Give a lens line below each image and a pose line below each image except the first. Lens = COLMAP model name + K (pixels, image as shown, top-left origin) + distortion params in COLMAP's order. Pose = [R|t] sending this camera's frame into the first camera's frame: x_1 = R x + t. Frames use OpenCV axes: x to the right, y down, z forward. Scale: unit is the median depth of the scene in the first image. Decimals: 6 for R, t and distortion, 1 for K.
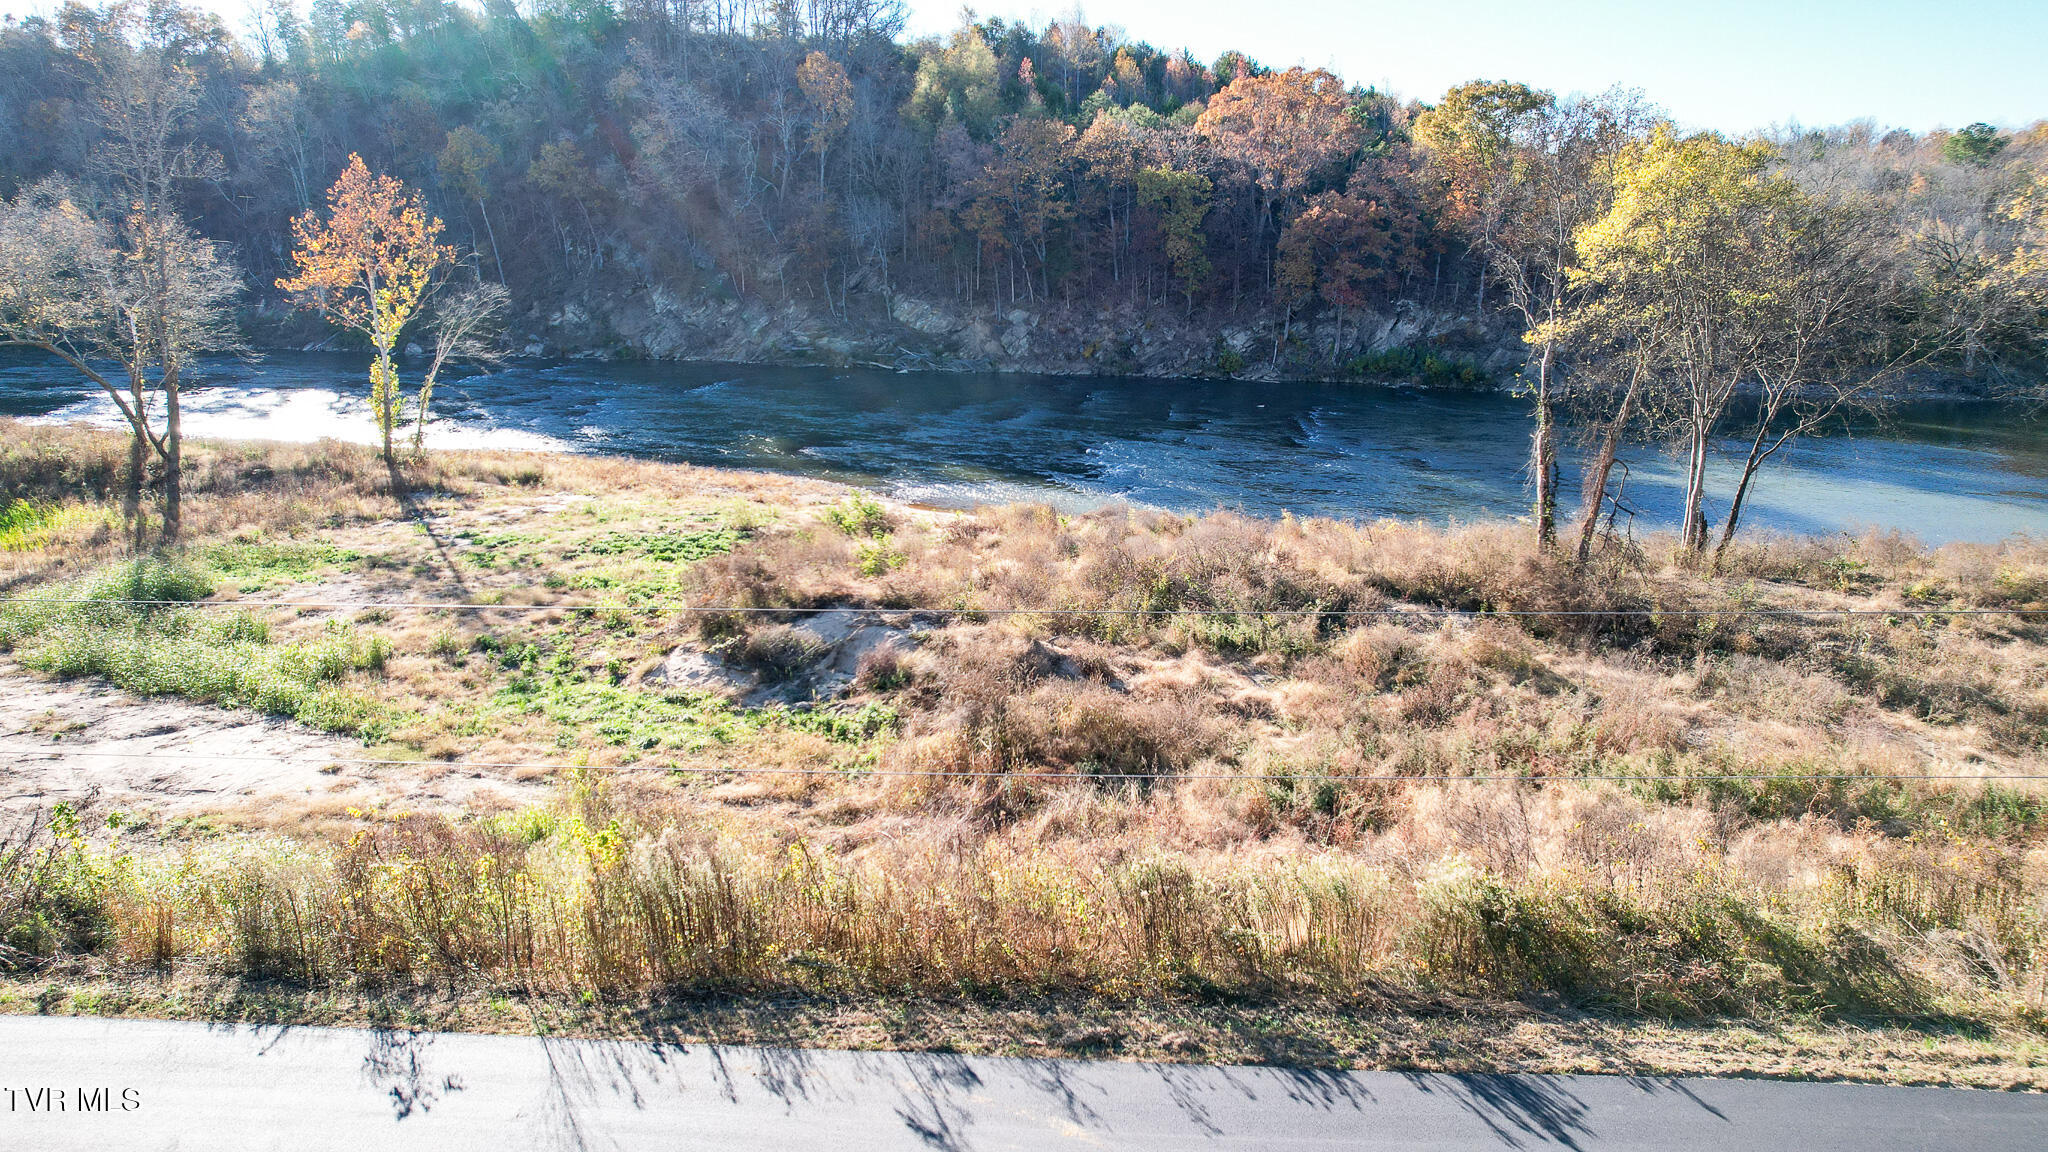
lens RADIAL K [[1307.5, 0, 1022.9], [0, 1307.5, 575.8], [0, 0, 1]] dist [-0.073046, 0.064471]
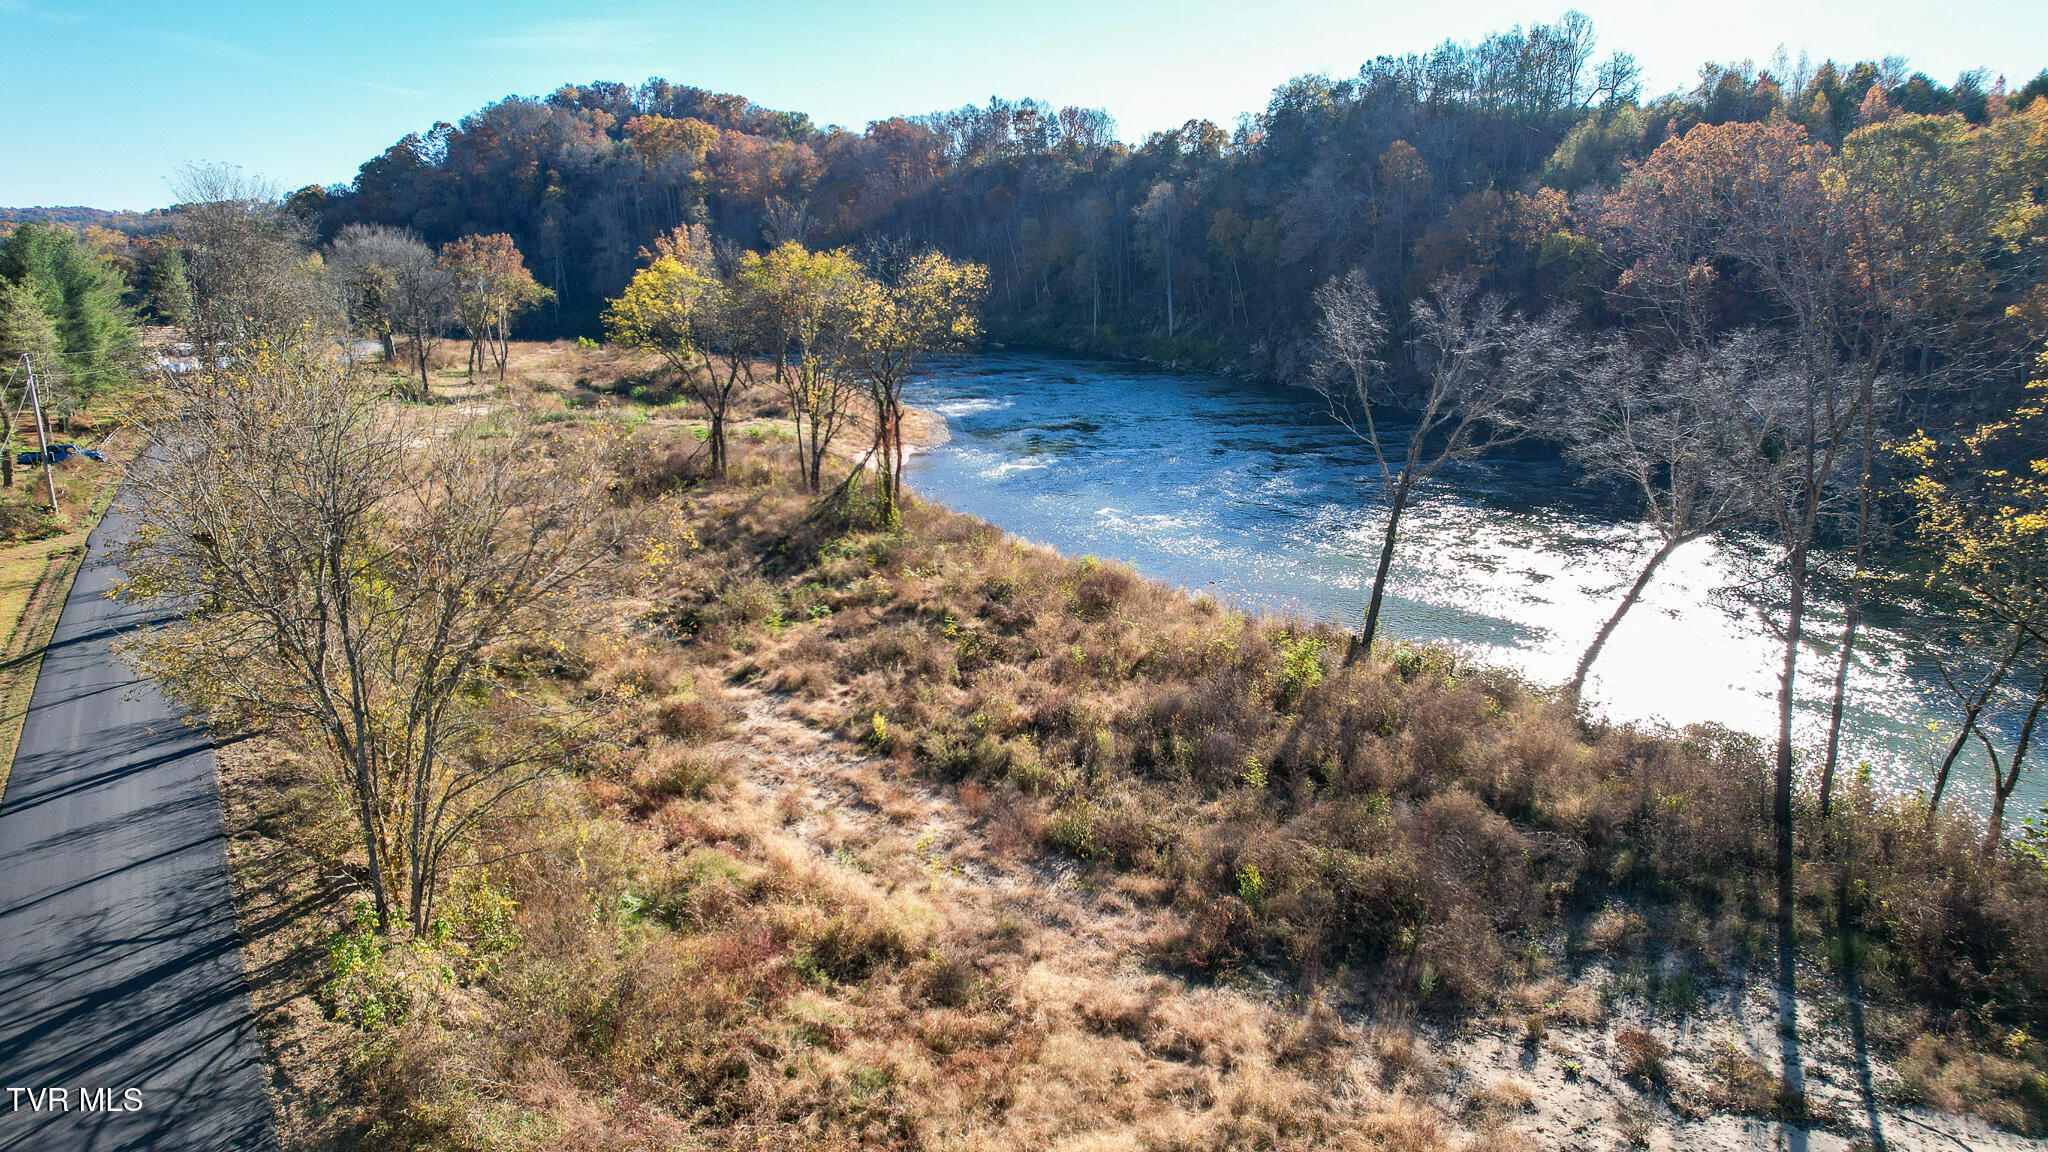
lens RADIAL K [[1307.5, 0, 1034.6], [0, 1307.5, 577.3], [0, 0, 1]] dist [-0.073046, 0.064471]
pose [[0.537553, 0.190698, -0.821384, 1.981432], [-0.214279, 0.973009, 0.085666, -0.103351], [0.815550, 0.129956, 0.563906, 0.253418]]
